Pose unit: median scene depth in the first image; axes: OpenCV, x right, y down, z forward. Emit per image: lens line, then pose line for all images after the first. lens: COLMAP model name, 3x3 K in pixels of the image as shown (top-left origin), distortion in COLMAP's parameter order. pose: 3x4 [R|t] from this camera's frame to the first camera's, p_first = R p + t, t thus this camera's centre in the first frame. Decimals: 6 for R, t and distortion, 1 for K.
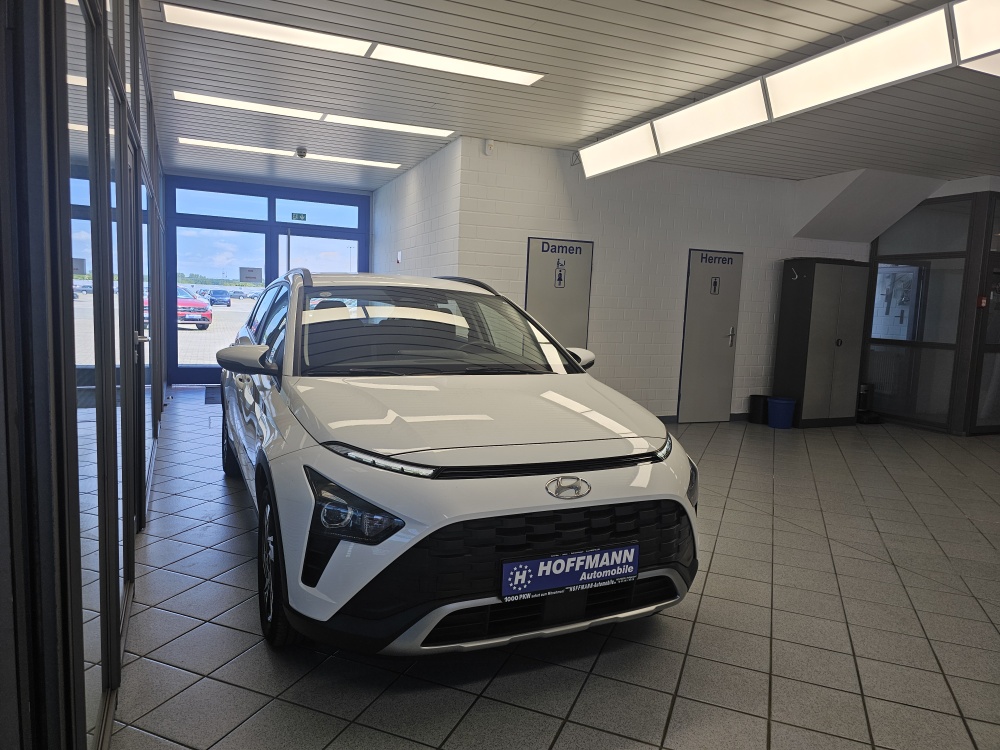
lens RADIAL K [[687.8, 0, 502.9], [0, 687.8, 378.8], [0, 0, 1]] dist [0.044627, -0.059846]
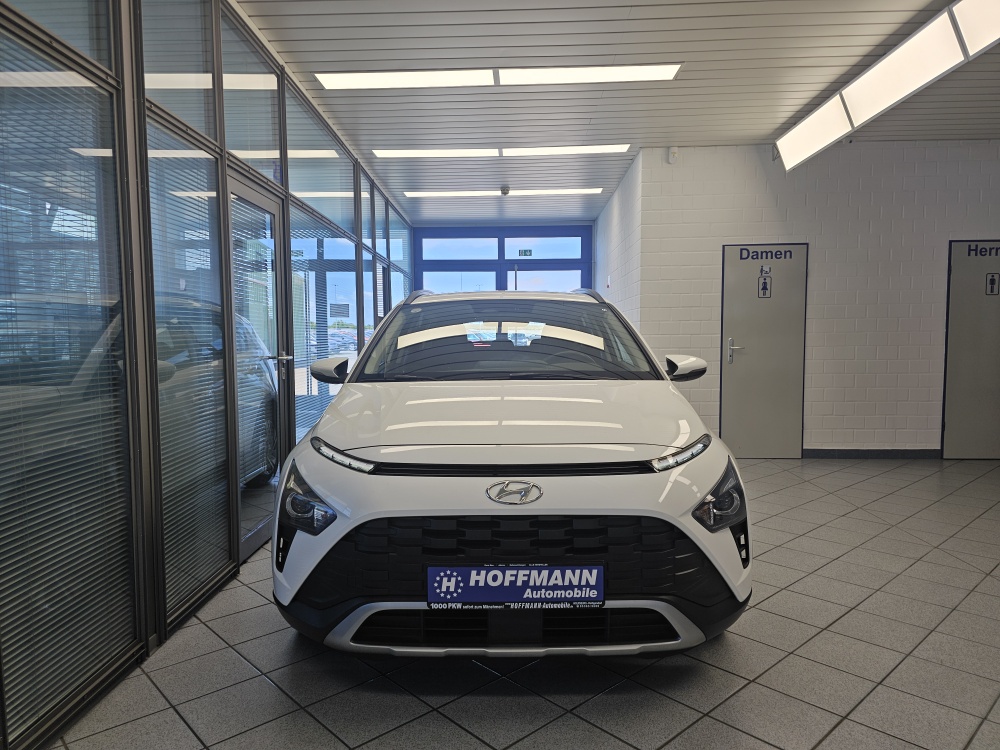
lens RADIAL K [[687.8, 0, 494.5], [0, 687.8, 383.6], [0, 0, 1]] dist [0.044627, -0.059846]
pose [[0.898443, -0.016757, -0.438770, 0.457388], [-0.004044, 0.998913, -0.046430, 0.055587], [0.439071, 0.043489, 0.897399, 0.165155]]
